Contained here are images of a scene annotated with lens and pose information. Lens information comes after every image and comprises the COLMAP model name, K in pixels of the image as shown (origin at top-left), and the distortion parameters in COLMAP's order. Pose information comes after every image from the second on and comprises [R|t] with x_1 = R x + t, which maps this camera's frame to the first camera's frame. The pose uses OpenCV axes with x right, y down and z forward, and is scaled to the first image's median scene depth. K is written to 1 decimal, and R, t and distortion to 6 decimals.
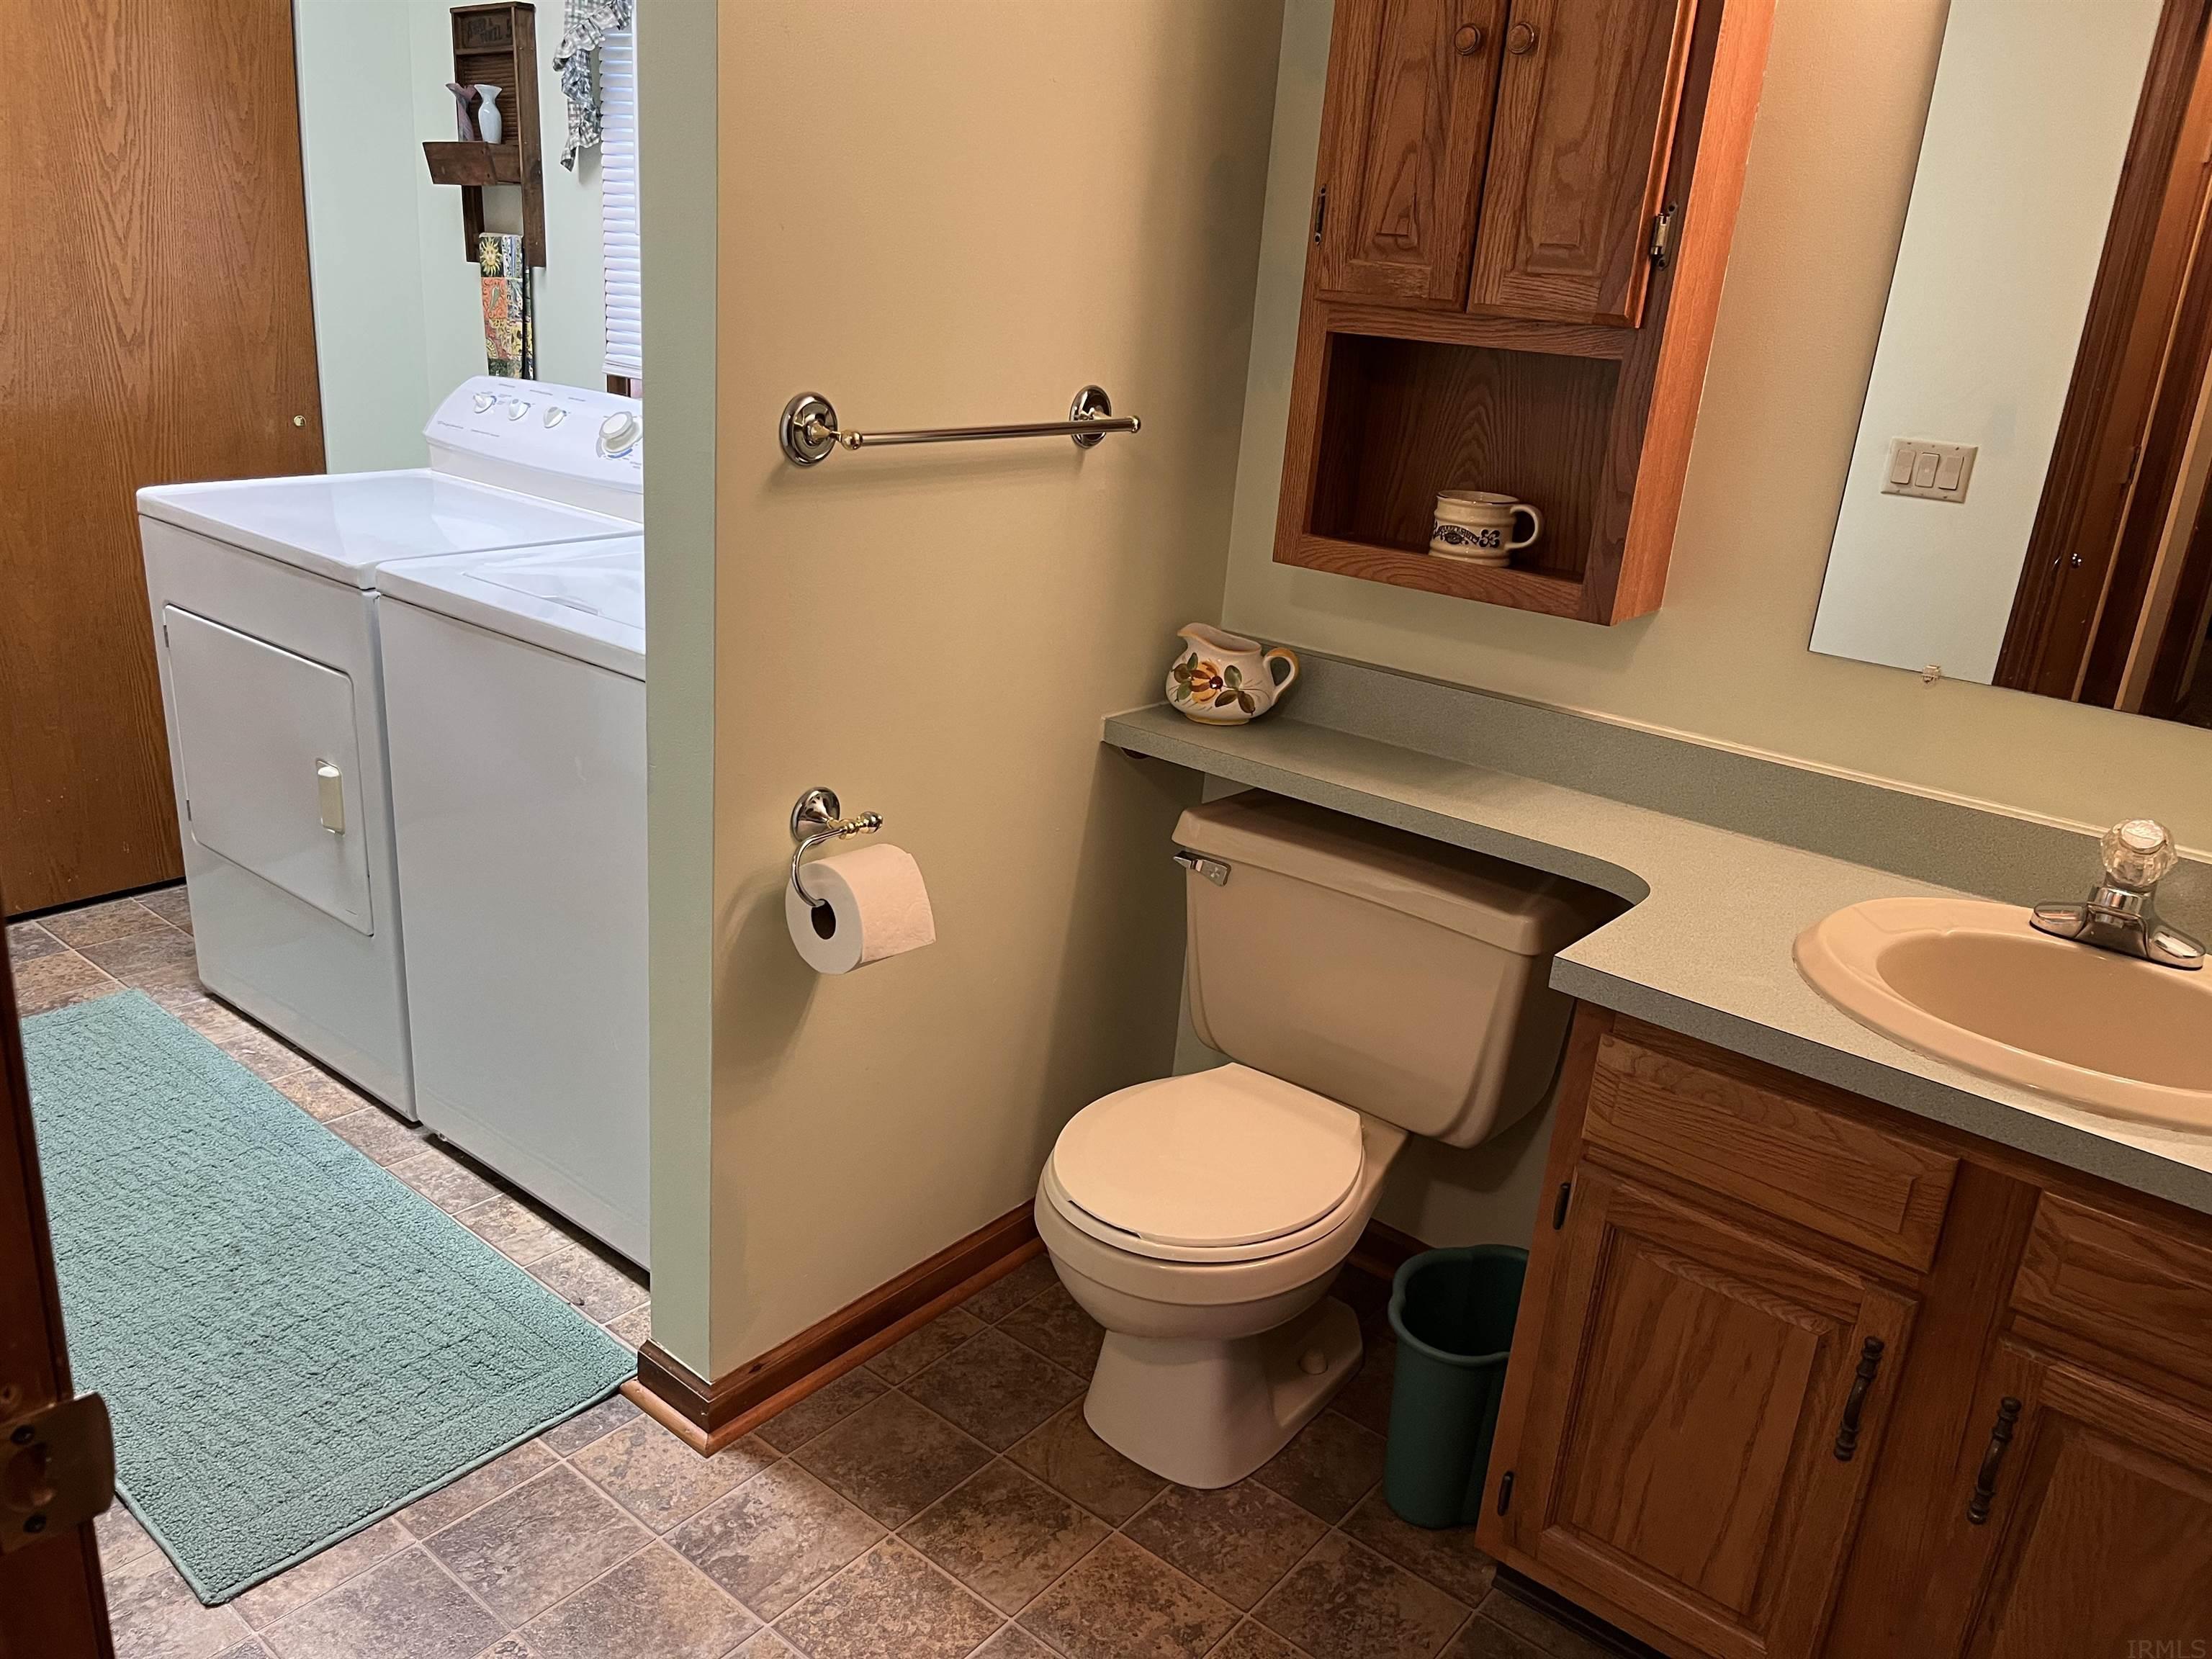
lens RADIAL K [[1678.6, 0, 1121.2], [0, 1678.6, 822.0], [0, 0, 1]] dist [0.061047, -0.083412]
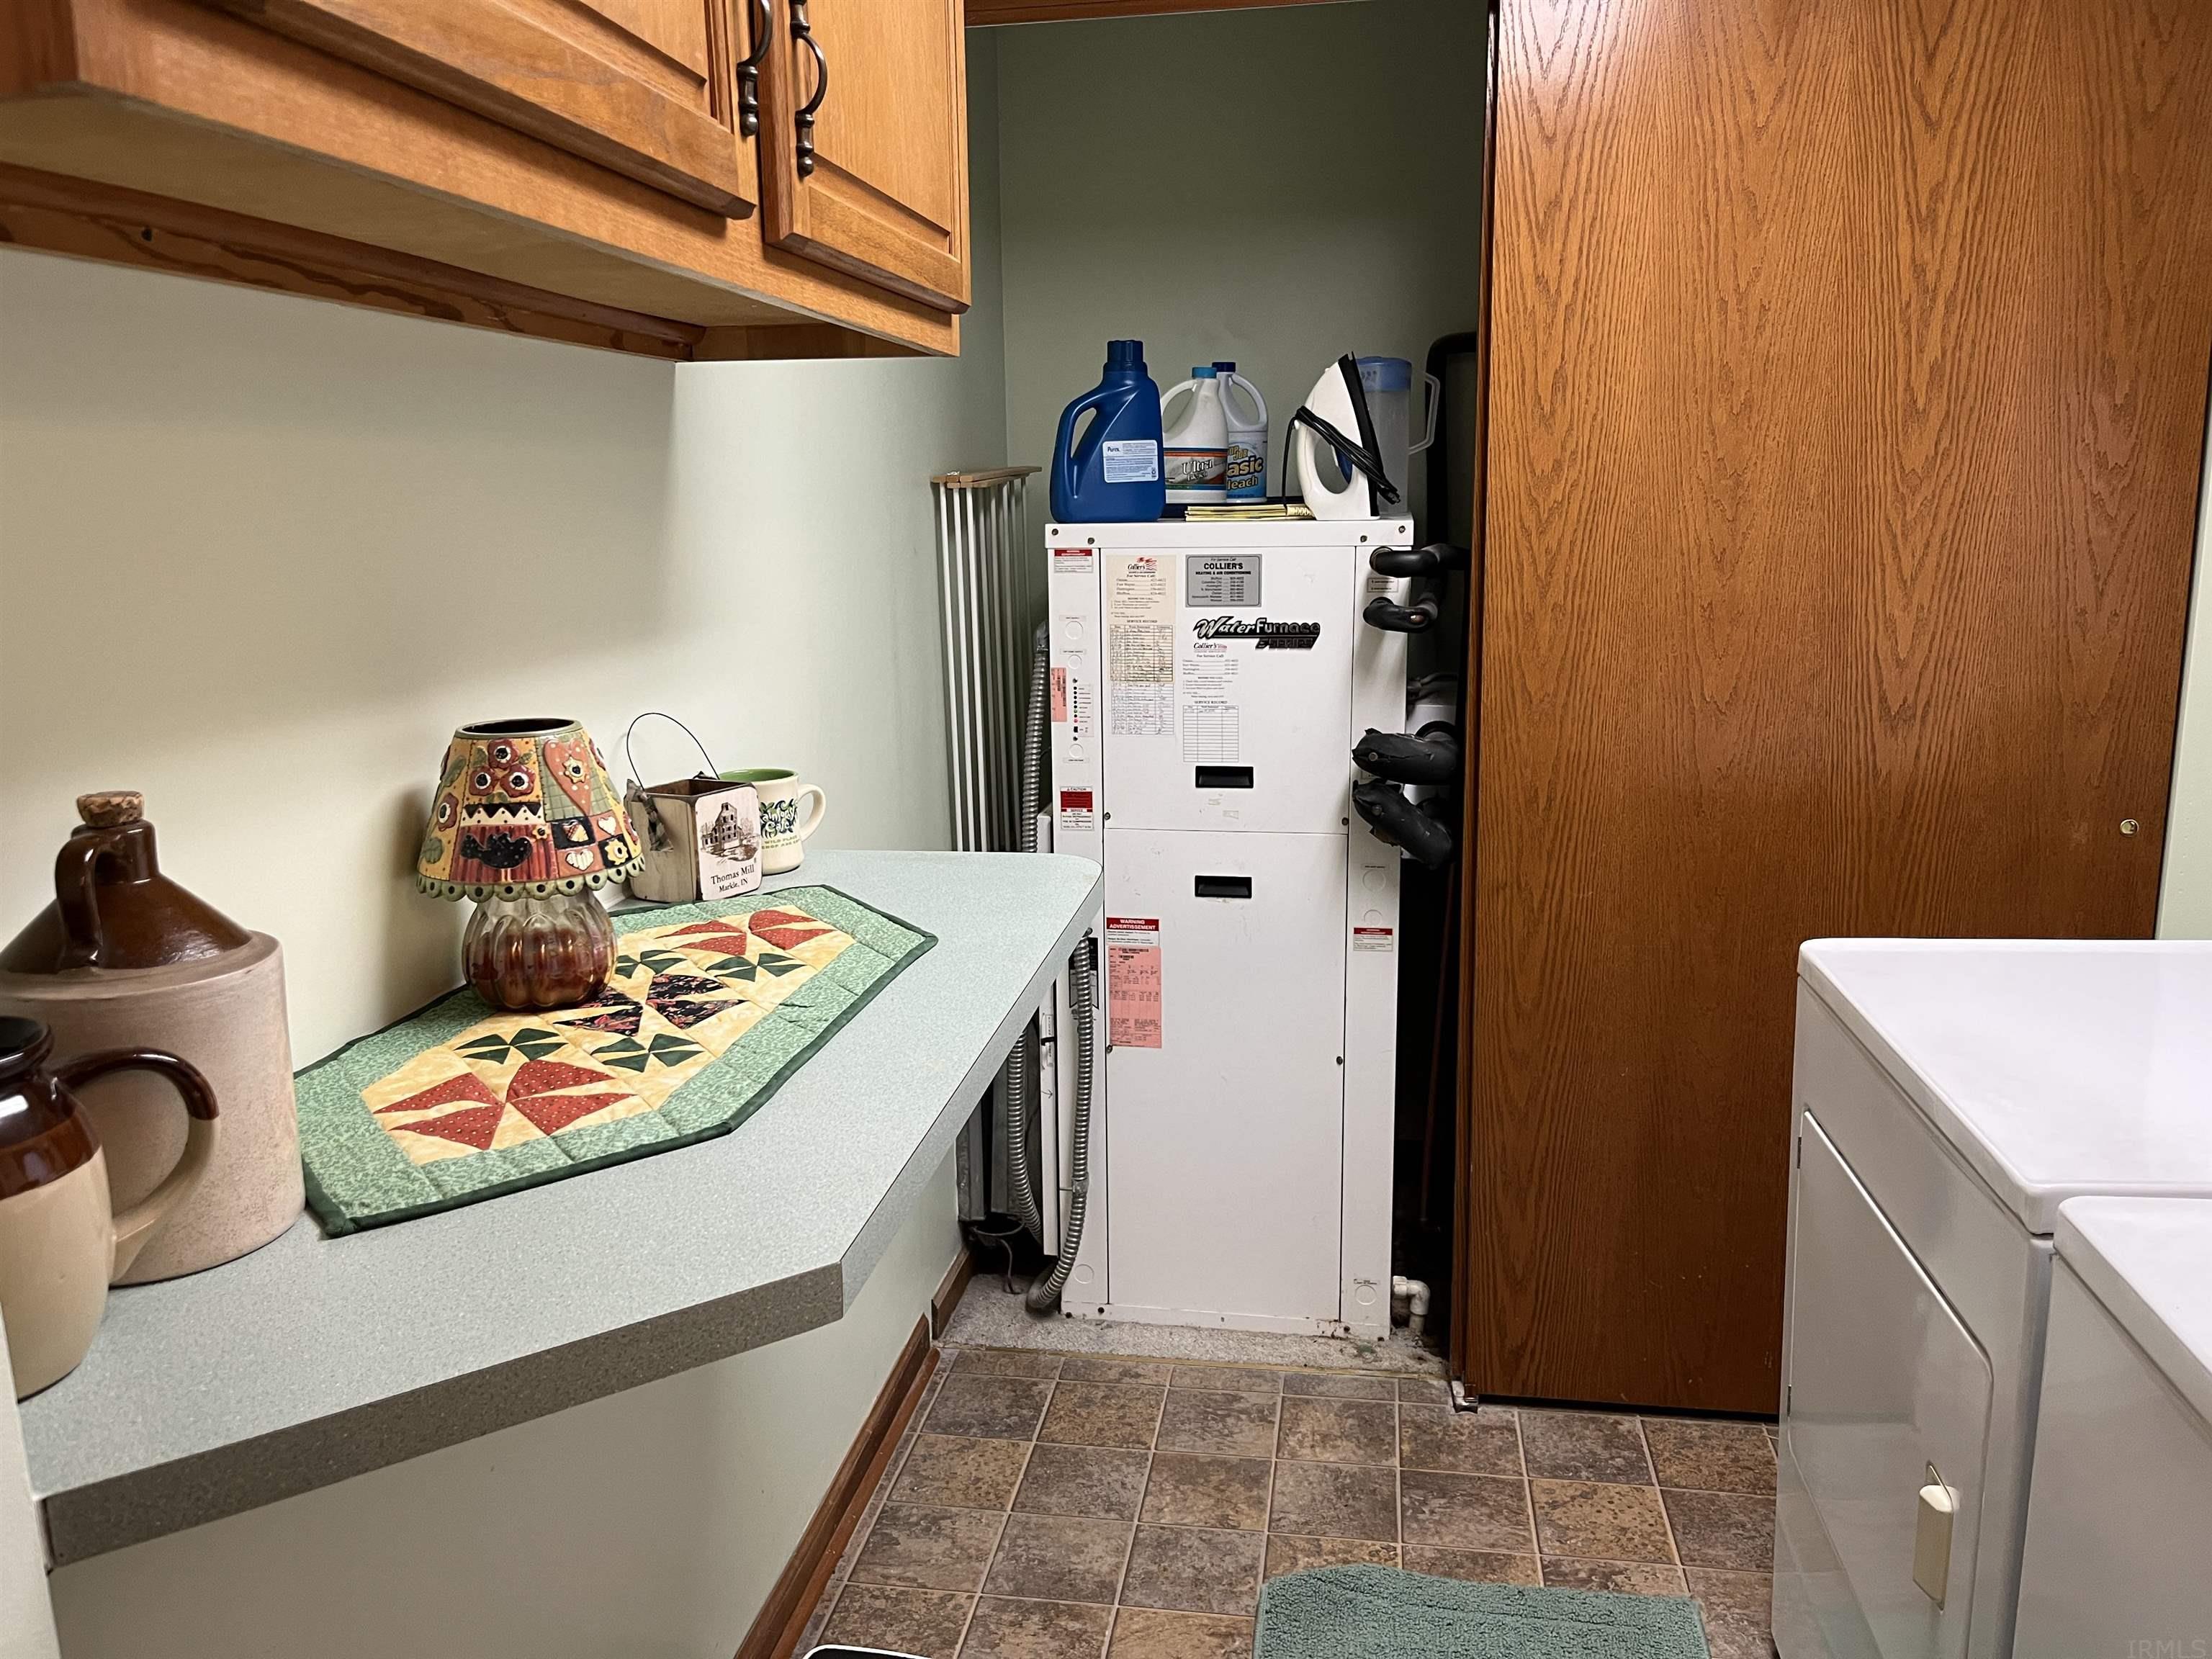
lens RADIAL K [[1678.6, 0, 1121.2], [0, 1678.6, 822.0], [0, 0, 1]] dist [0.061047, -0.083412]
pose [[0.495458, 0.090435, -0.863911, -0.111481], [-0.235017, 0.971428, -0.033094, -0.135694], [0.836234, 0.219431, 0.502556, 0.362291]]
